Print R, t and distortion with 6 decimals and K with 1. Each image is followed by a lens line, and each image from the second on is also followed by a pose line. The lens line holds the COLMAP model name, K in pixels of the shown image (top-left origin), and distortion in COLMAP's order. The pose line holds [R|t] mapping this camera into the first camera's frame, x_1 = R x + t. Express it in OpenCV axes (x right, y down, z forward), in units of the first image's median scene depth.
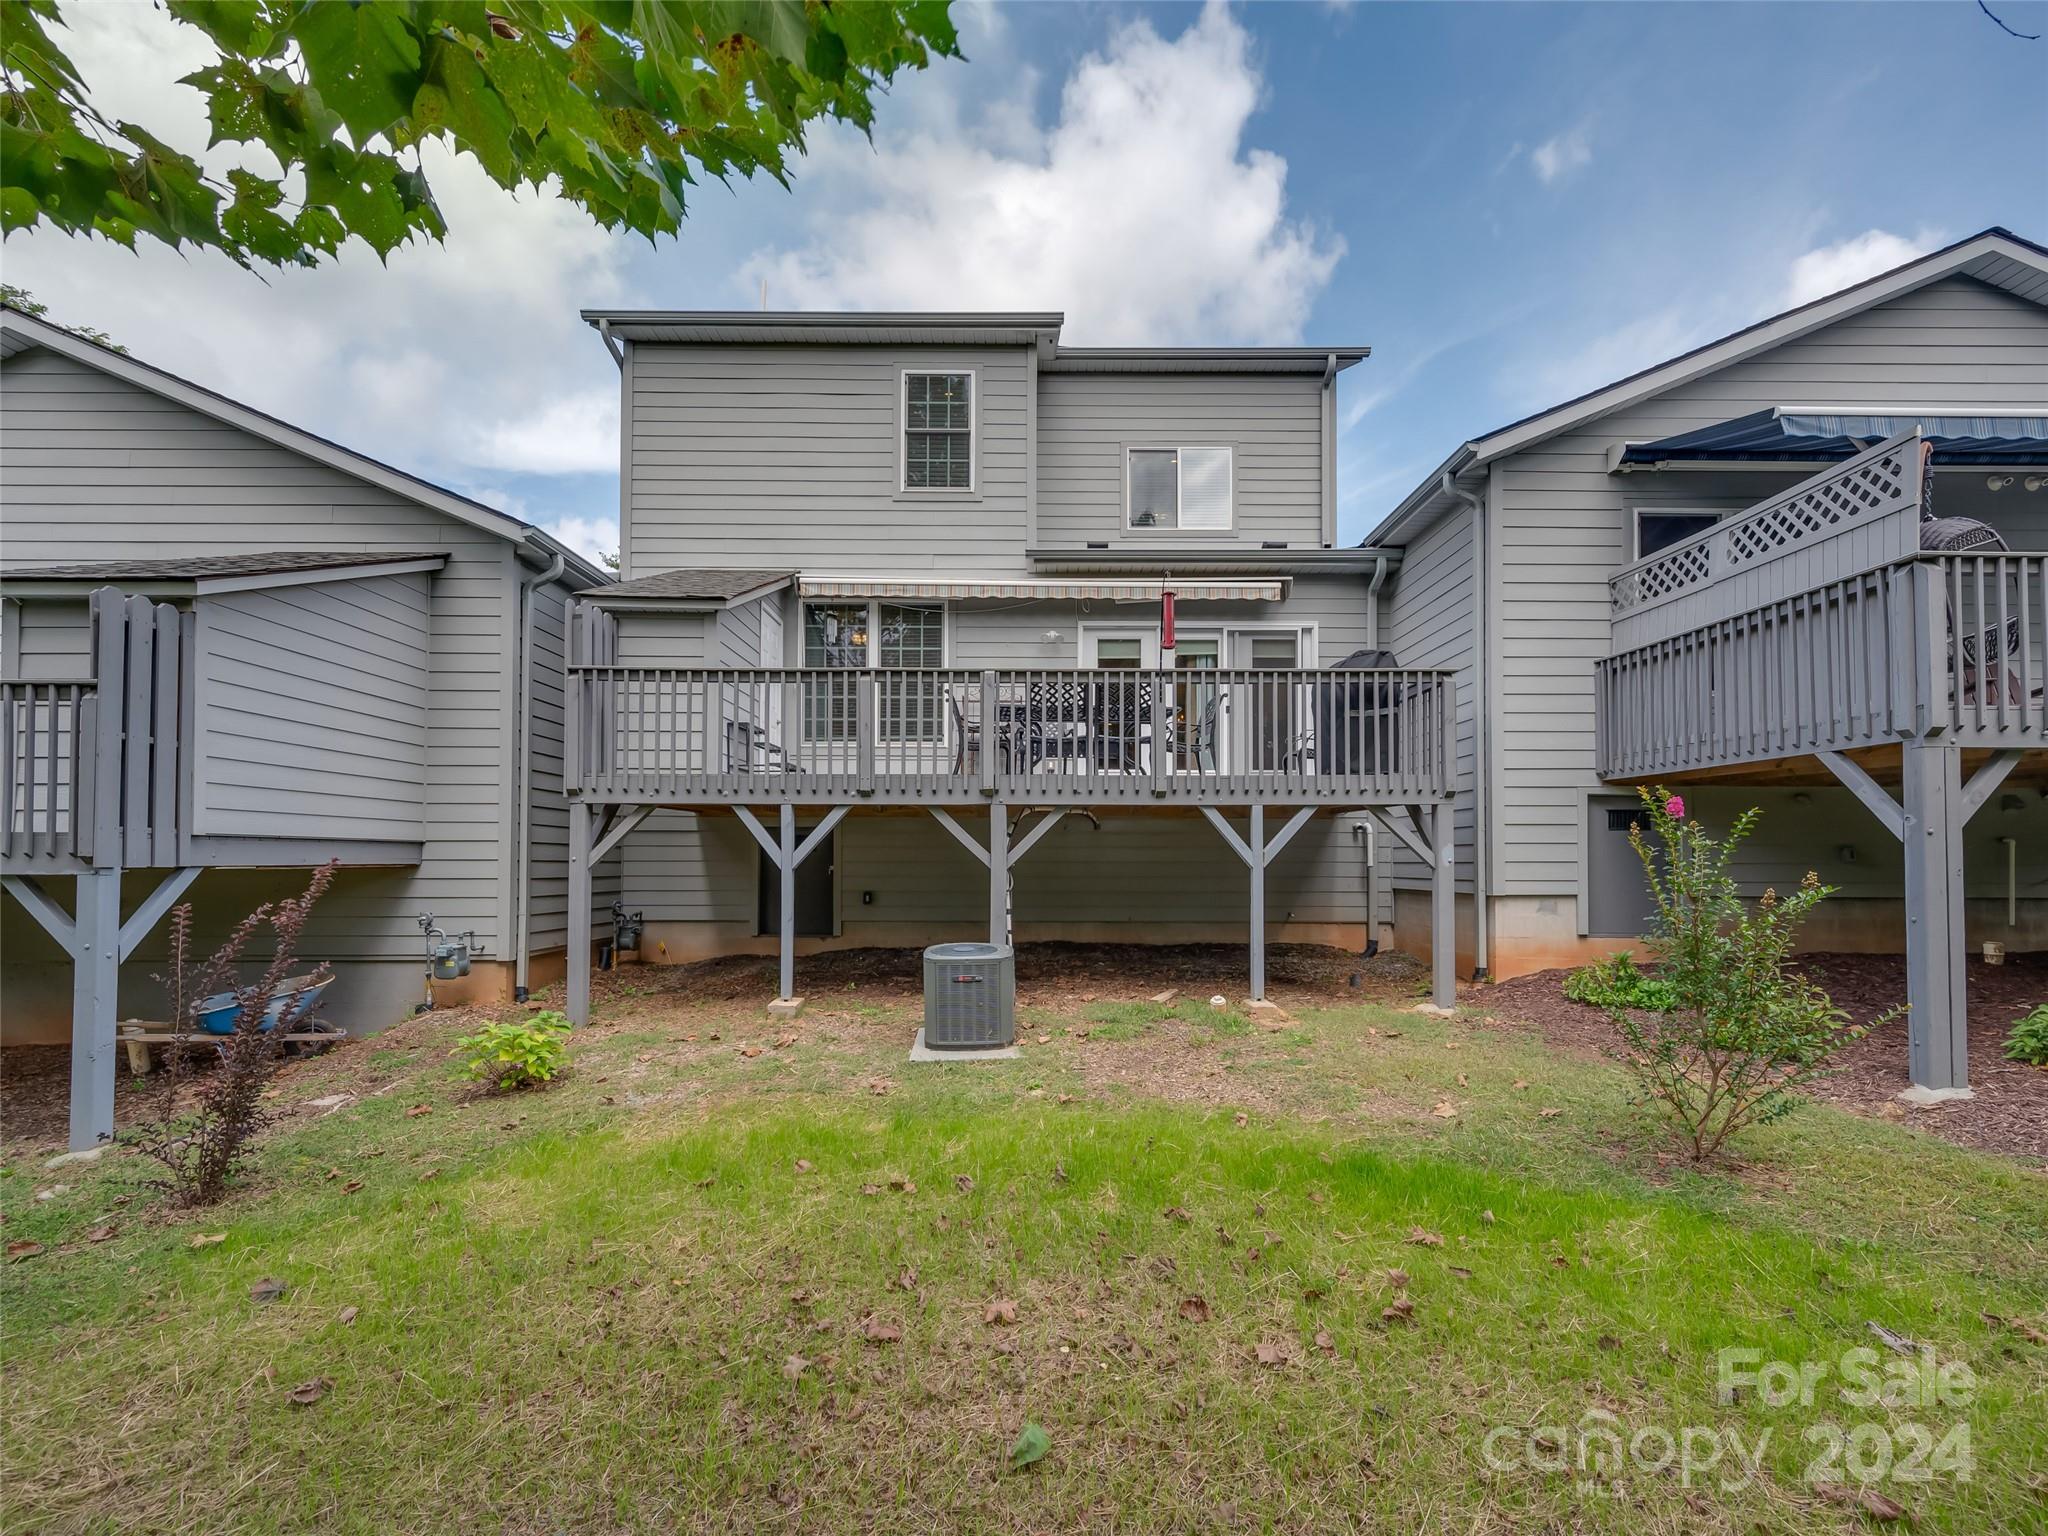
lens RADIAL K [[909.9, 0, 1026.7], [0, 909.9, 830.1], [0, 0, 1]] dist [-0.001142, -0.000068]
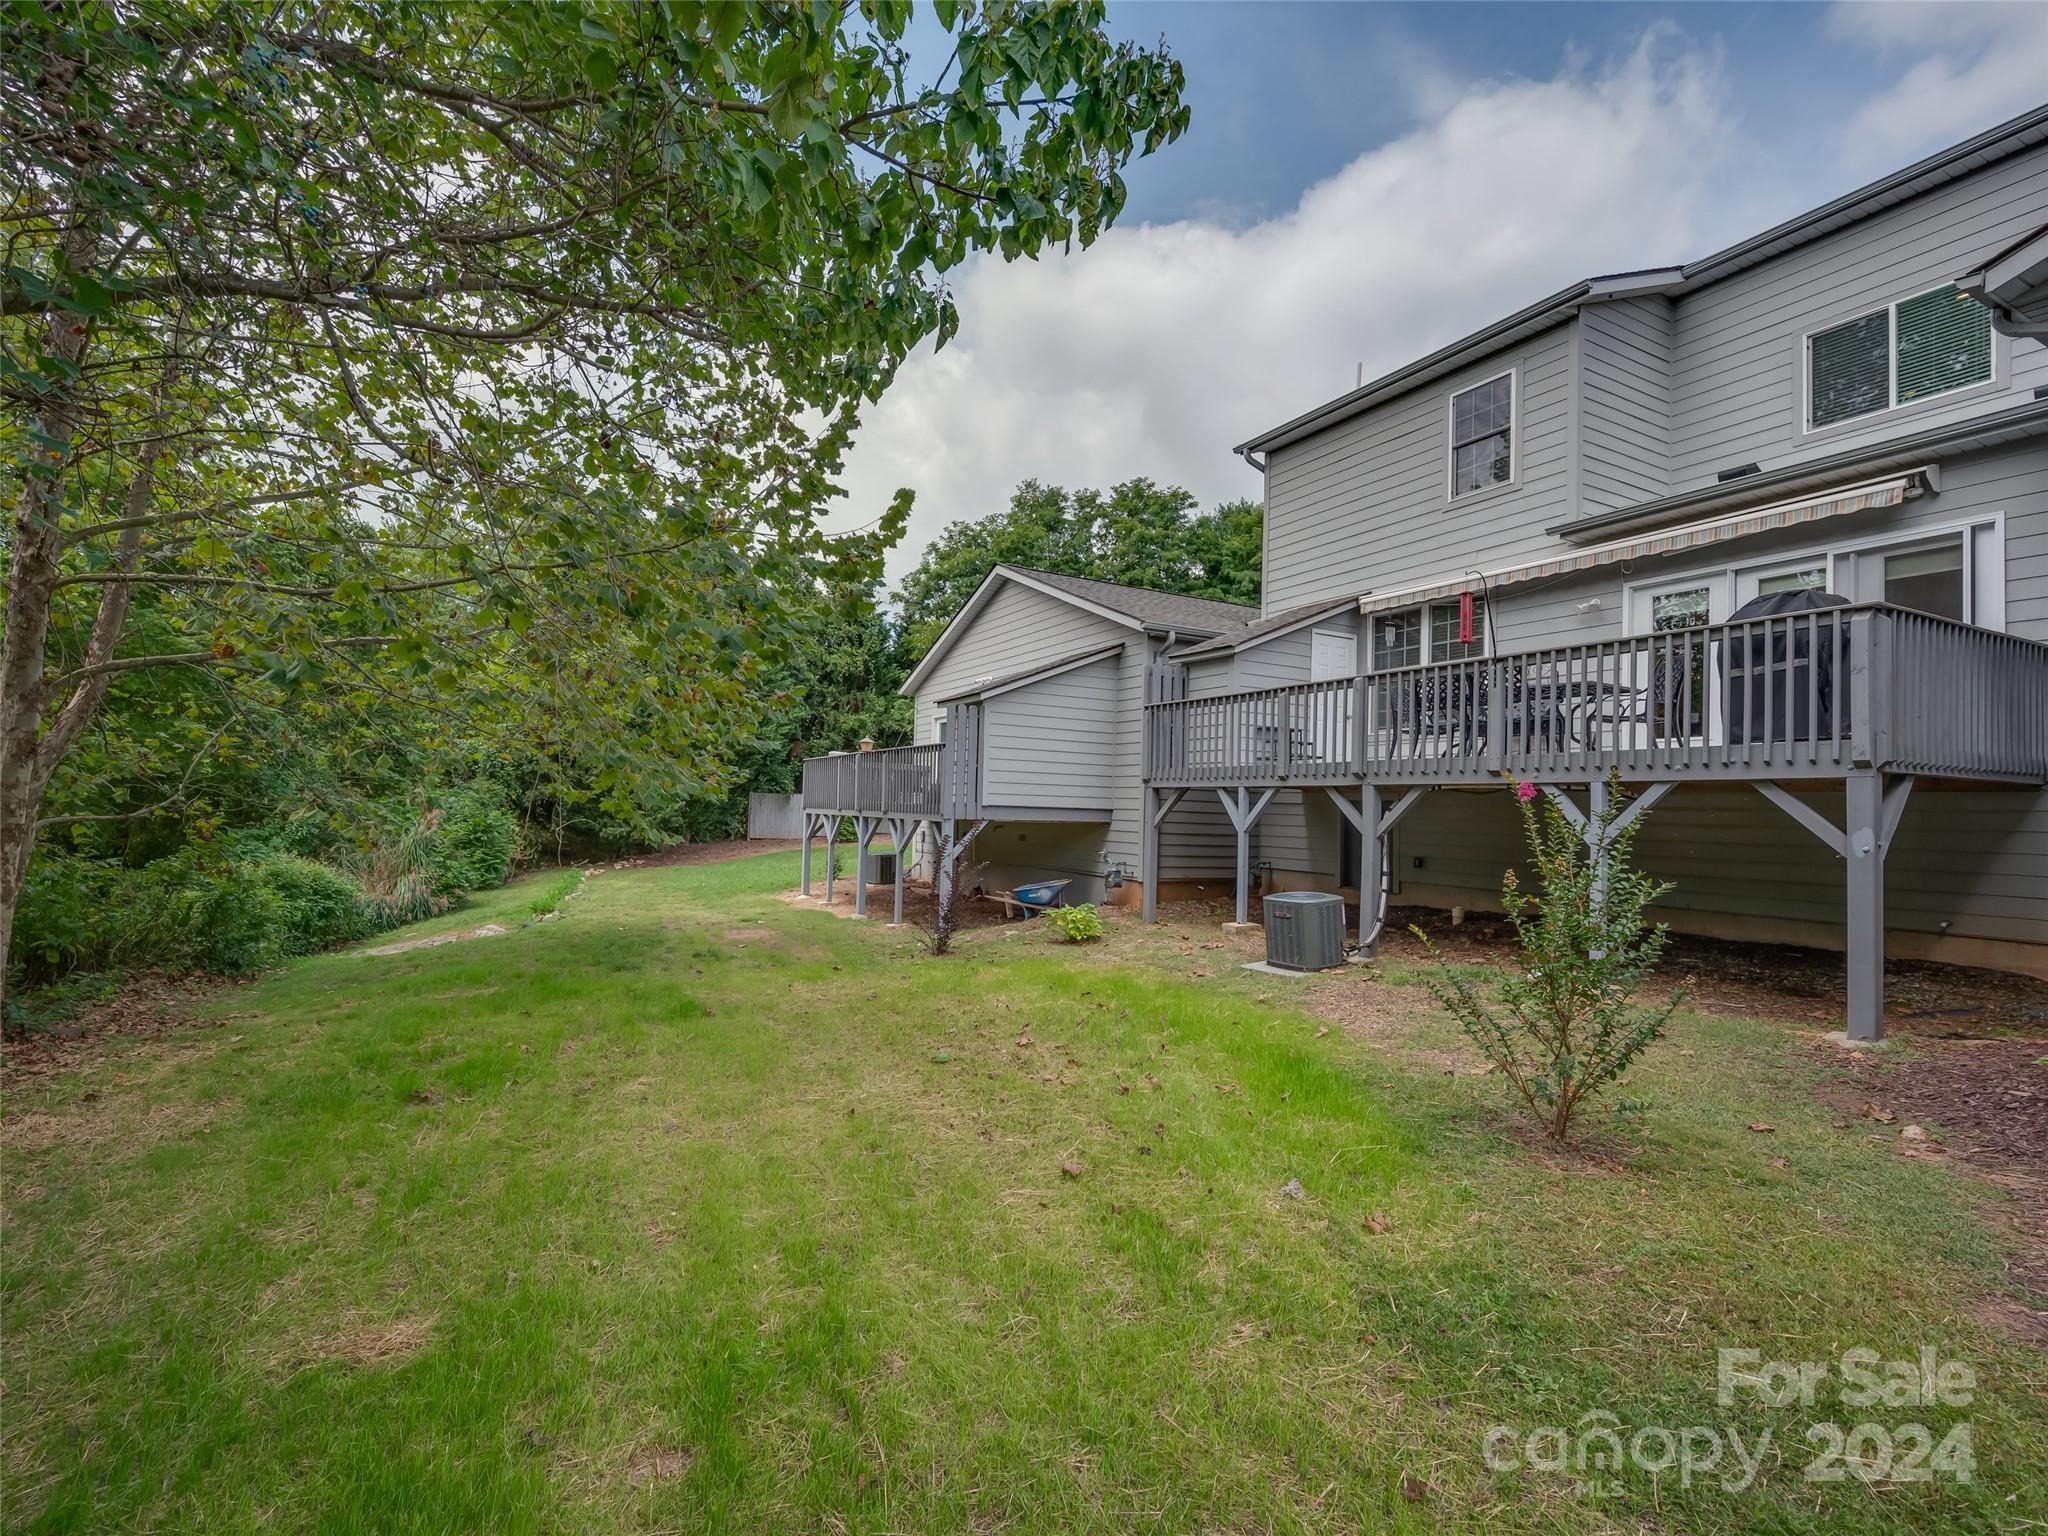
lens RADIAL K [[946.9, 0, 1024.0], [0, 946.9, 768.0], [0, 0, 1]] dist [-0.000313, -0.000075]
pose [[0.473585, -0.026751, -0.880342, 0.703203], [-0.000436, 0.999531, -0.030607, -0.009324], [0.880748, 0.014879, 0.473352, -0.011803]]
